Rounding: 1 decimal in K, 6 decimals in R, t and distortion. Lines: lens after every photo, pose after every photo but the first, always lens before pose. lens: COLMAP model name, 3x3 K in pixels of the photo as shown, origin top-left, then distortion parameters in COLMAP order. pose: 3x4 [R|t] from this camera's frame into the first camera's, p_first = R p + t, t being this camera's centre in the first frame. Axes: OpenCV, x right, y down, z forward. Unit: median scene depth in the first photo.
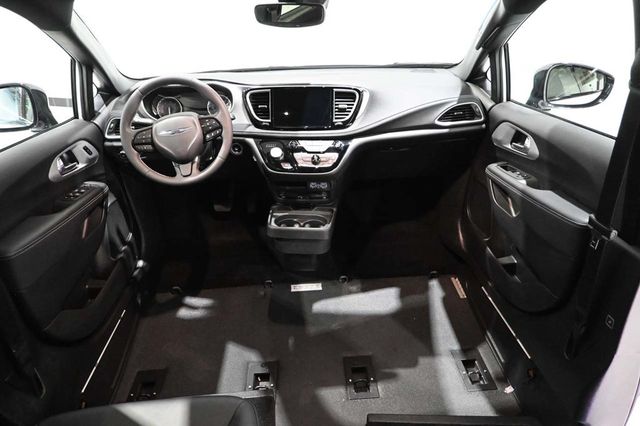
lens RADIAL K [[439.9, 0, 321.4], [0, 439.9, 208.2], [0, 0, 1]] dist [-0.015602, 0.003839]
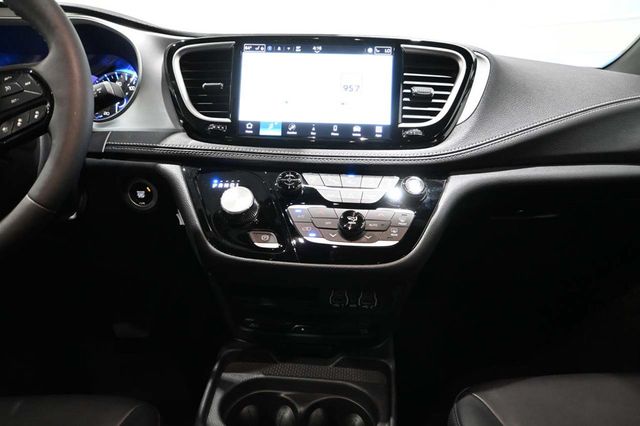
lens RADIAL K [[439.9, 0, 322.0], [0, 439.9, 209.6], [0, 0, 1]] dist [-0.015602, 0.003839]
pose [[0.999164, 0.037233, 0.016860, -0.040663], [-0.033122, 0.979287, -0.199748, -0.051622], [-0.023948, 0.199022, 0.979702, 0.643713]]
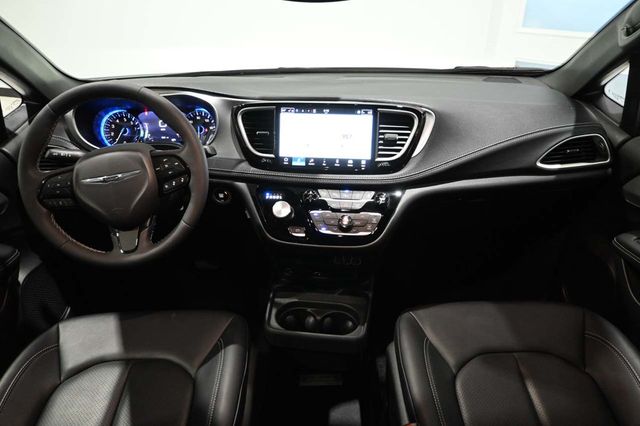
lens RADIAL K [[439.9, 0, 319.6], [0, 439.9, 213.2], [0, 0, 1]] dist [-0.015602, 0.003839]
pose [[0.999057, 0.032164, -0.029170, -0.030326], [-0.031827, 0.999422, 0.011952, -0.126759], [0.029538, -0.011012, 0.999503, 0.373370]]
